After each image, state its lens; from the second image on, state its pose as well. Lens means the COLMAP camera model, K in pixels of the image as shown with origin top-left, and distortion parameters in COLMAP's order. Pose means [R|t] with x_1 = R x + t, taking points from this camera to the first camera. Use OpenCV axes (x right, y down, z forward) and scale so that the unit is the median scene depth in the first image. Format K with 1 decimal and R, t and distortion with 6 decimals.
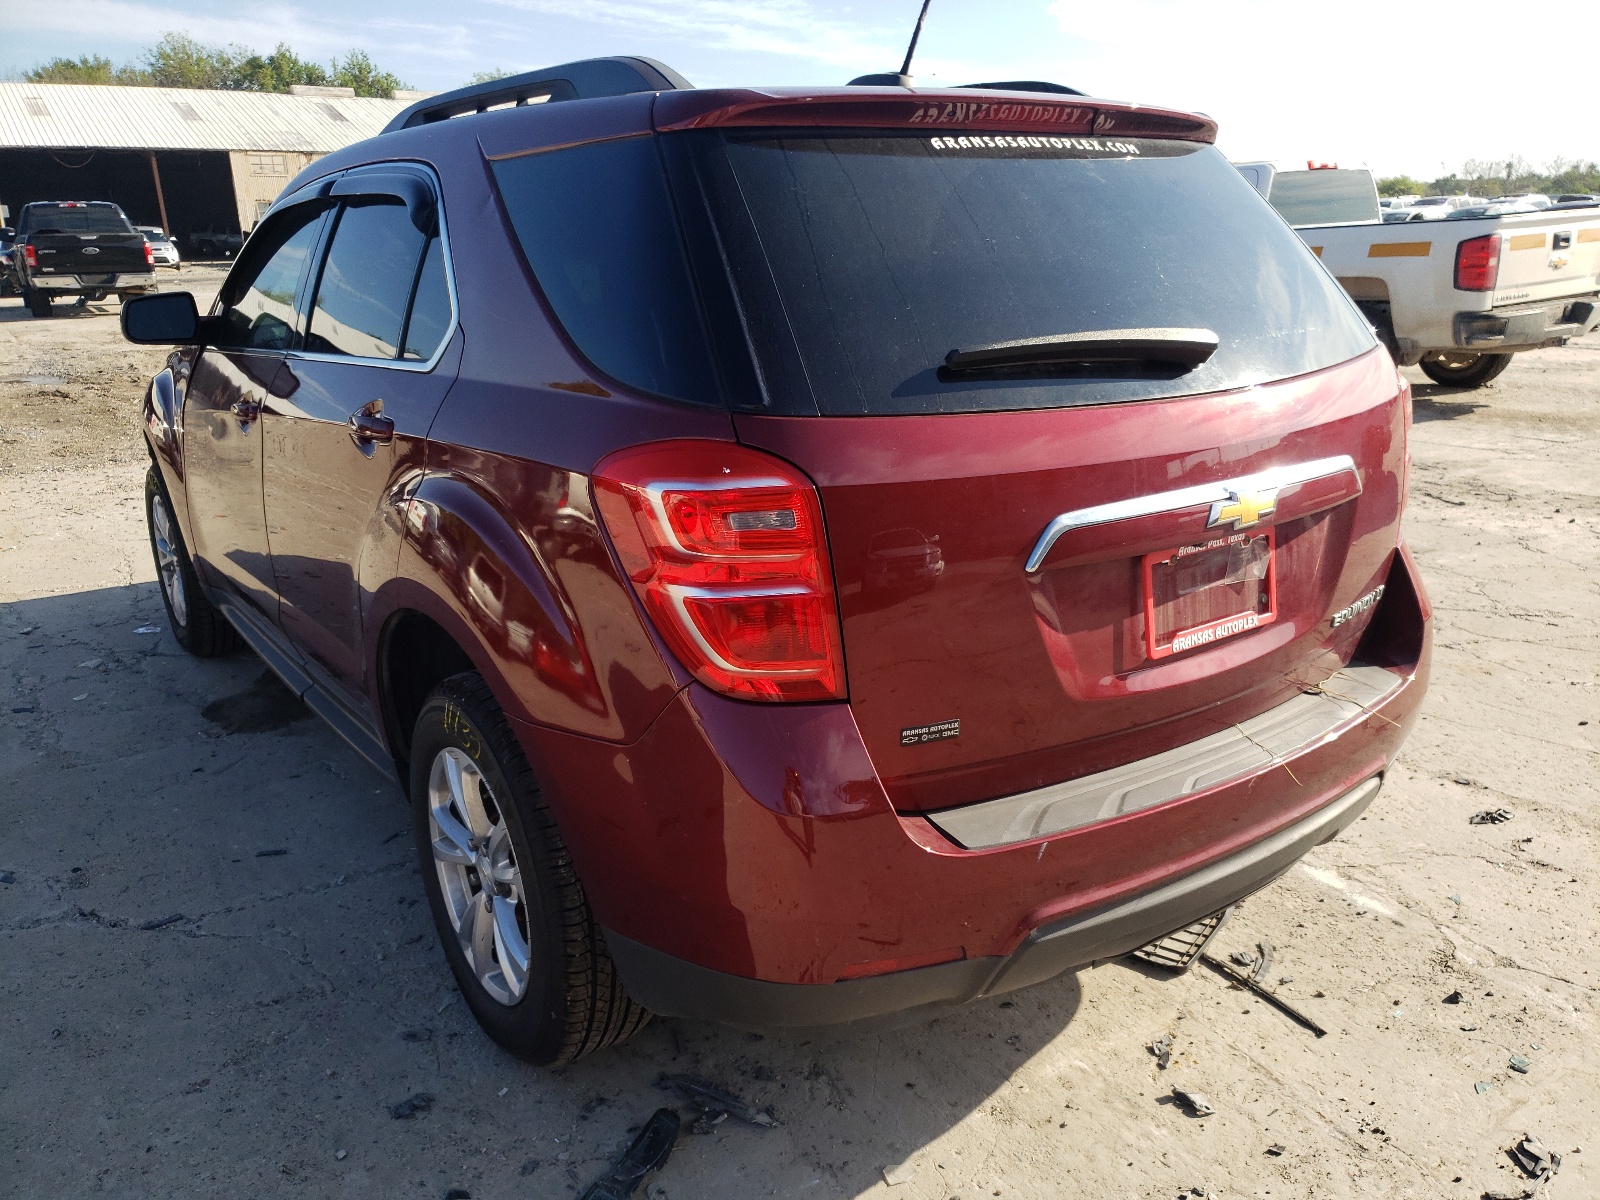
lens RADIAL K [[1246.1, 0, 800.9], [0, 1246.1, 603.9], [0, 0, 1]] dist [0.027871, -0.000330]
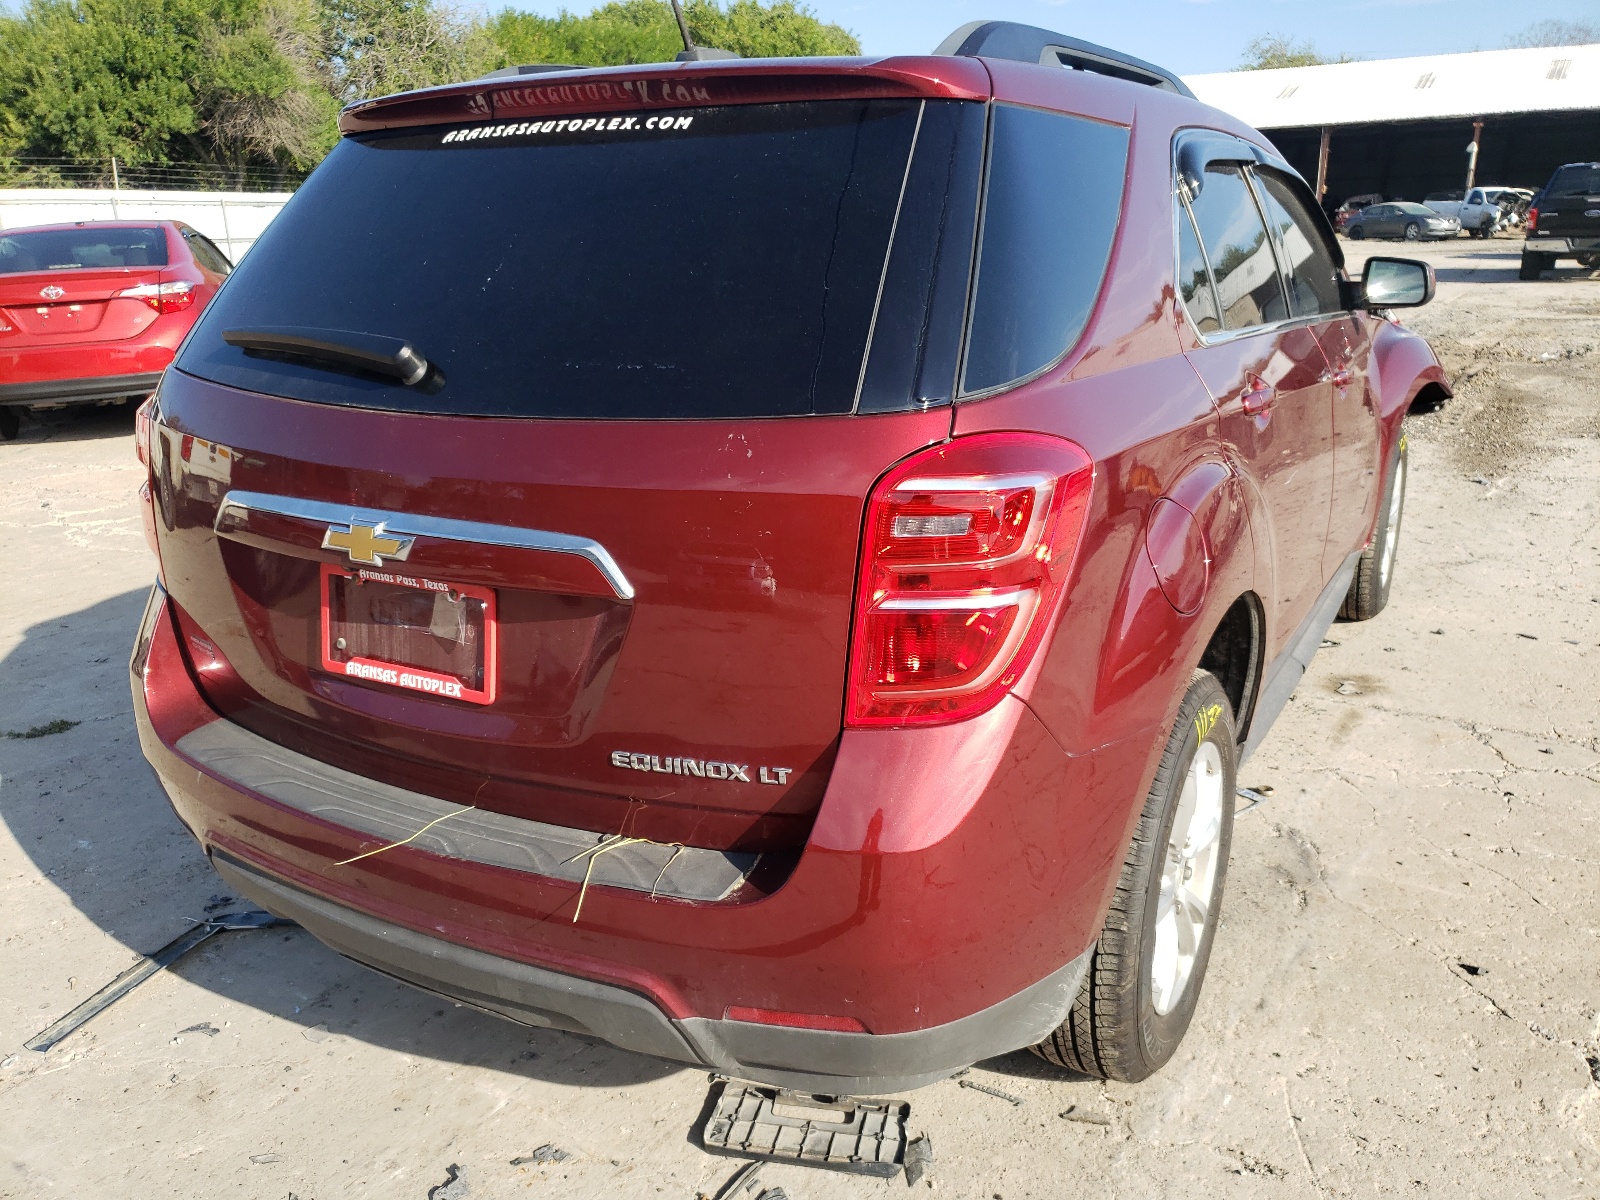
lens RADIAL K [[1223.8, 0, 800.9], [0, 1223.8, 595.5], [0, 0, 1]] dist [0.030786, -0.014056]
pose [[0.424973, 0.272512, -0.863212, 1.017429], [-0.248390, 0.952111, 0.178291, -0.222250], [0.870460, 0.138644, 0.472310, 0.700426]]
